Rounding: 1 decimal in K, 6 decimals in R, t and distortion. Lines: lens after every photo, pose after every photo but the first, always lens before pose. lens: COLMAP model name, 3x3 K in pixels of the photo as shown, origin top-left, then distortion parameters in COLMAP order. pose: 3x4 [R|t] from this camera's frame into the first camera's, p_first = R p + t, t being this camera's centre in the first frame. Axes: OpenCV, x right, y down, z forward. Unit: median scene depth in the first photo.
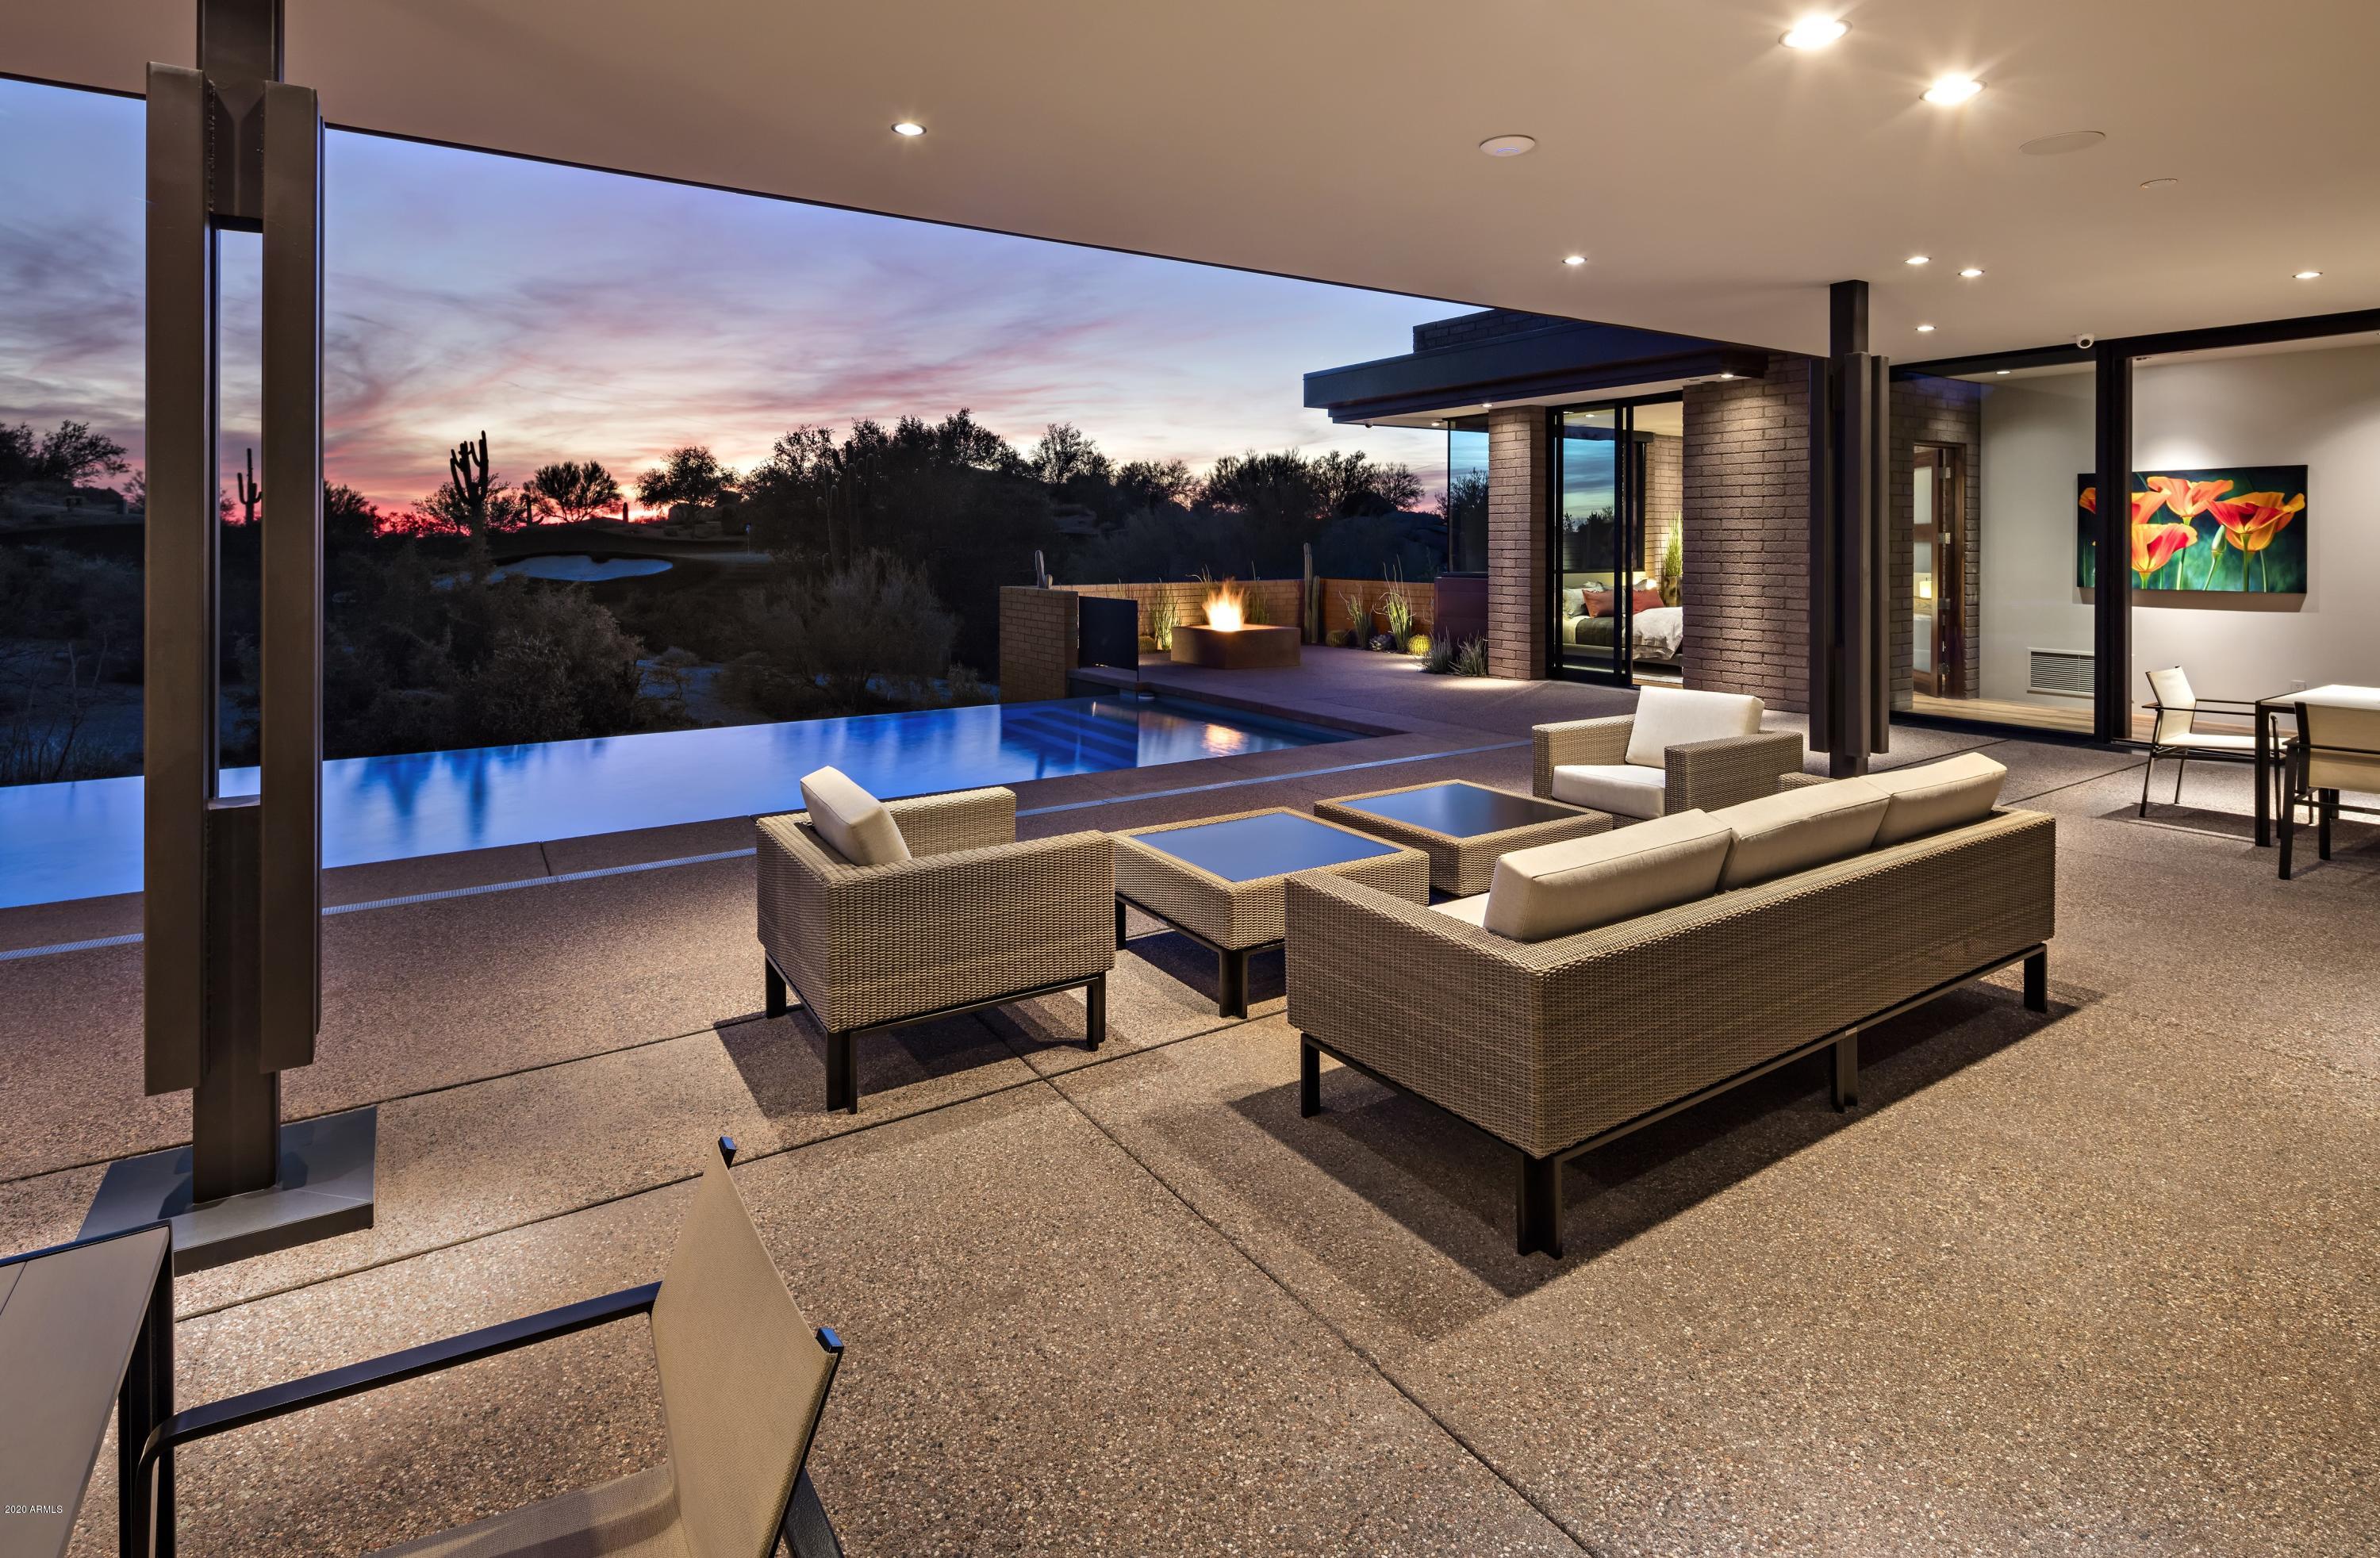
lens RADIAL K [[1190.2, 0, 1147.1], [0, 1190.2, 543.9], [0, 0, 1]] dist [0.005924, 0.000465]
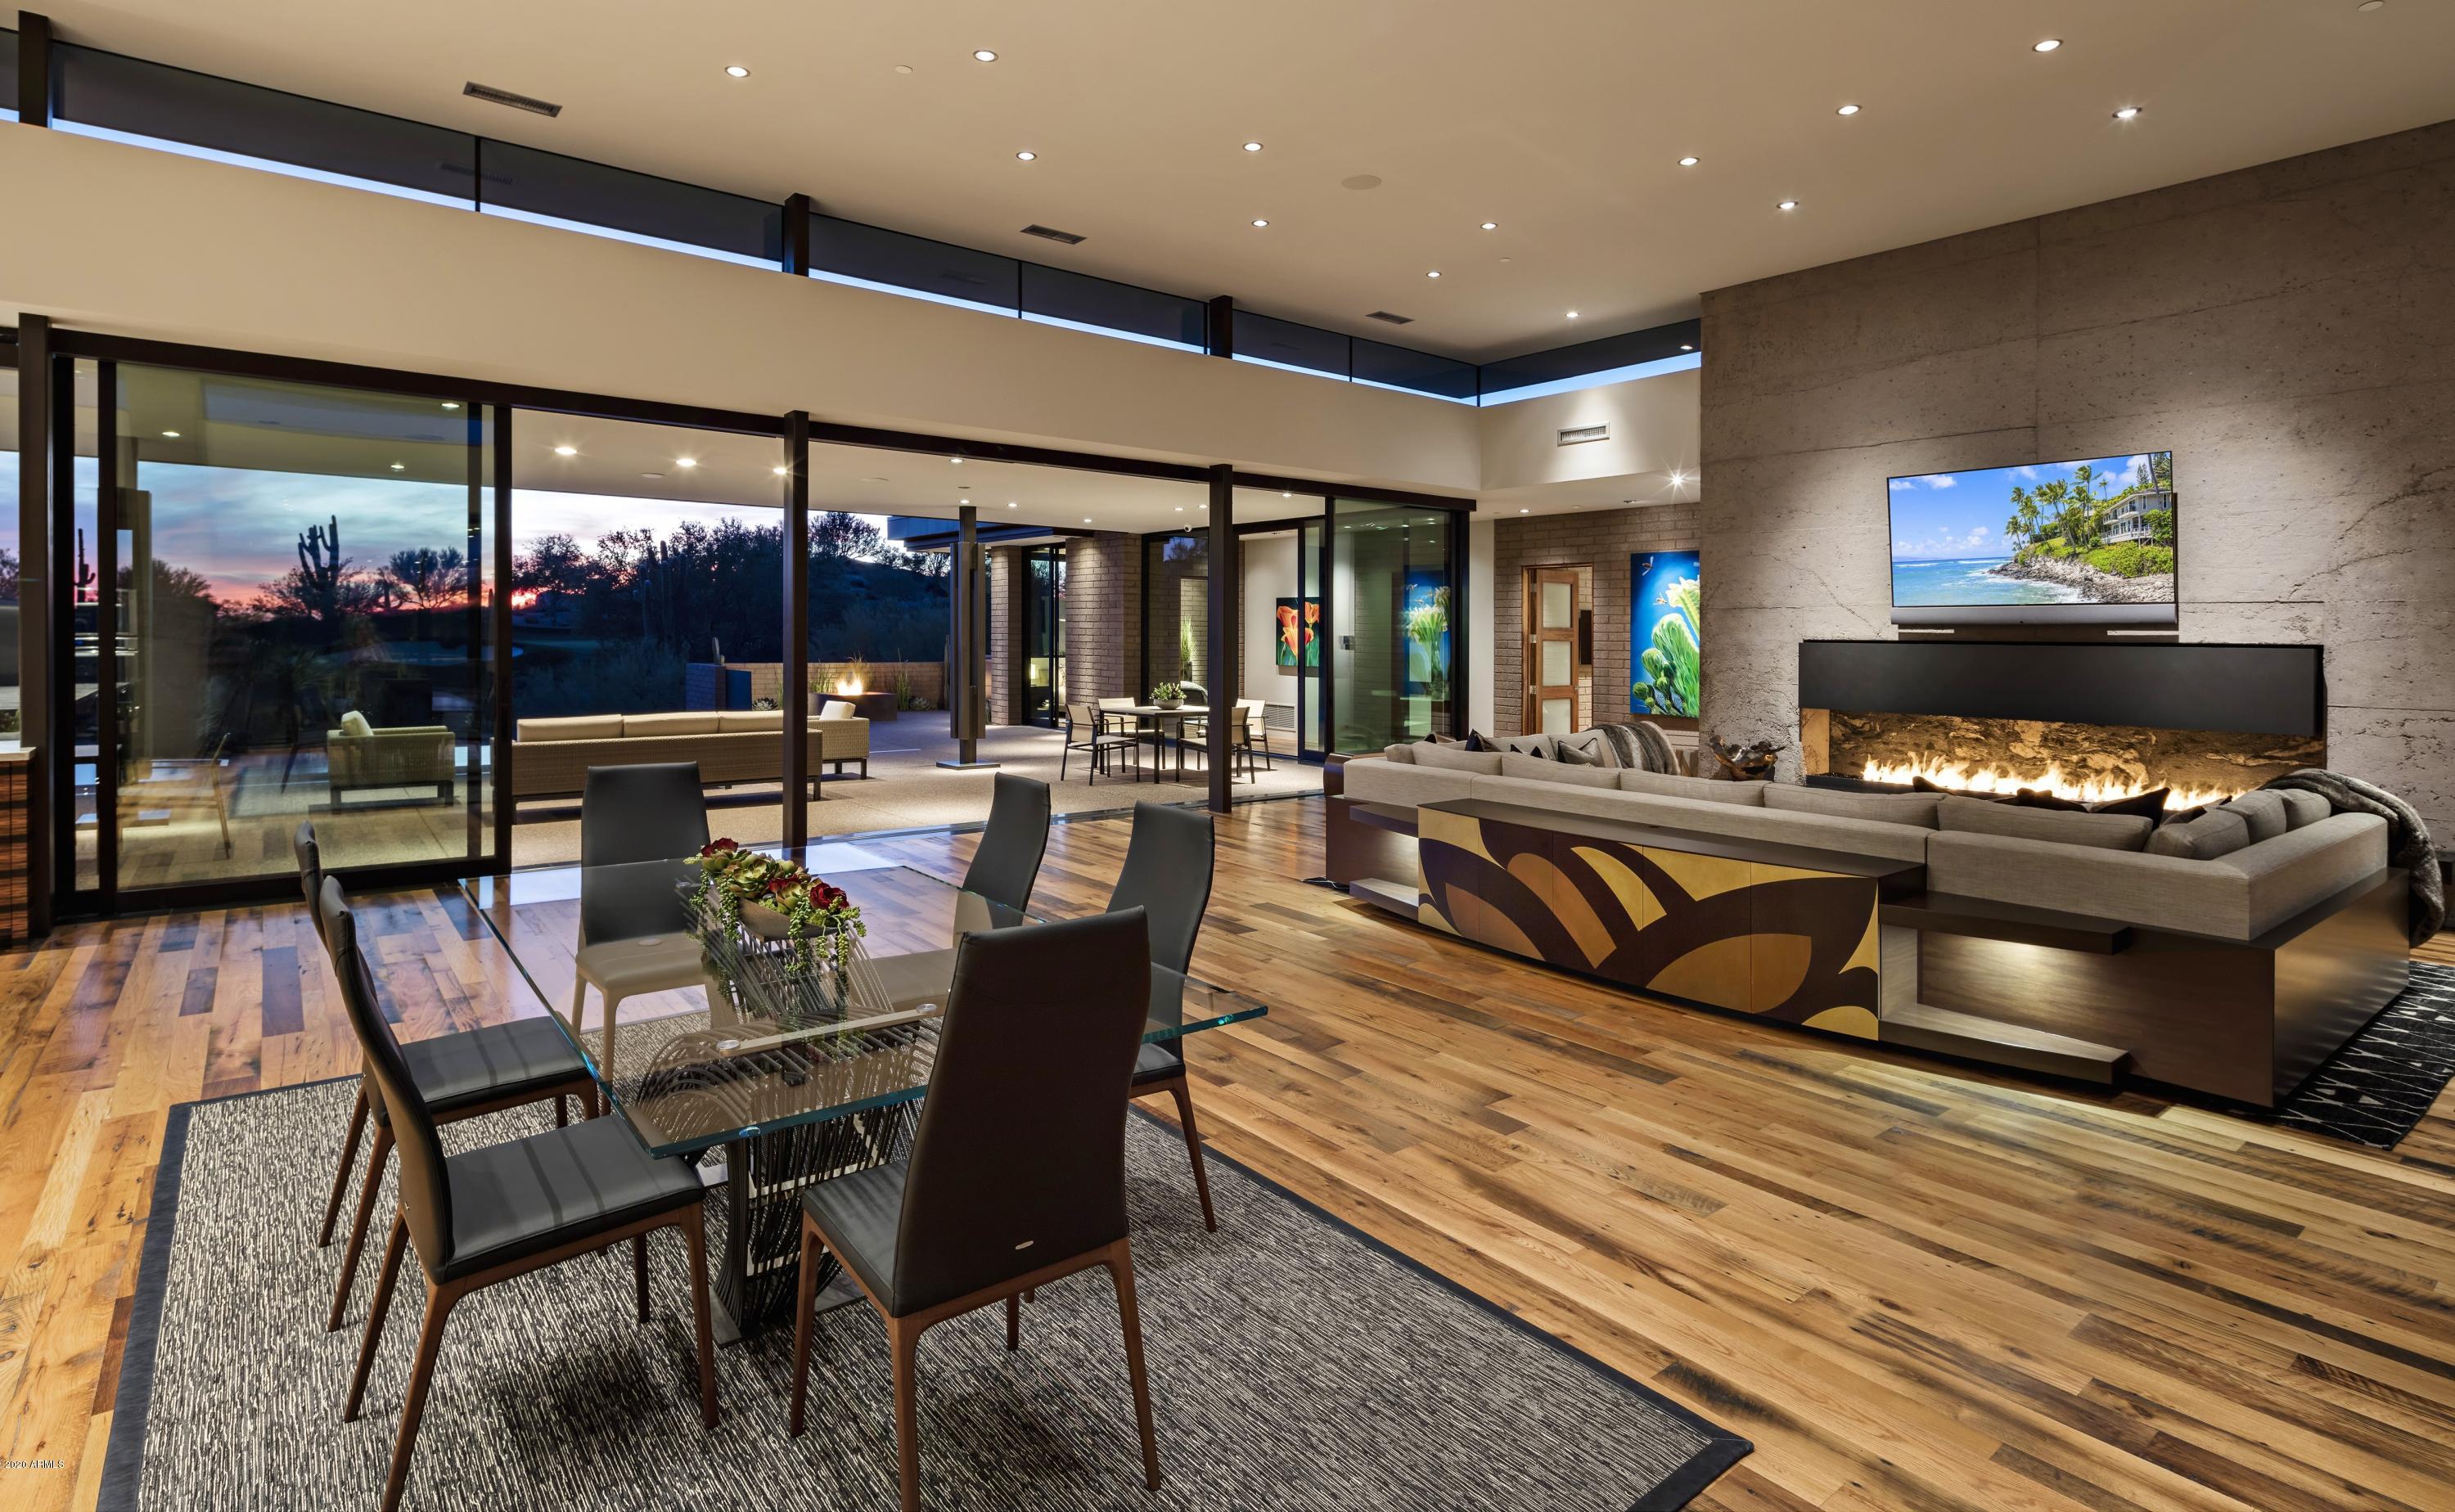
lens RADIAL K [[1243.3, 0, 1199.3], [0, 1243.3, 613.4], [0, 0, 1]] dist [0.007016, 0.000109]
pose [[0.996219, 0.013517, 0.085816, 0.072787], [-0.011788, 0.999718, -0.020623, 0.000048], [-0.086071, 0.019533, 0.996098, -0.098182]]
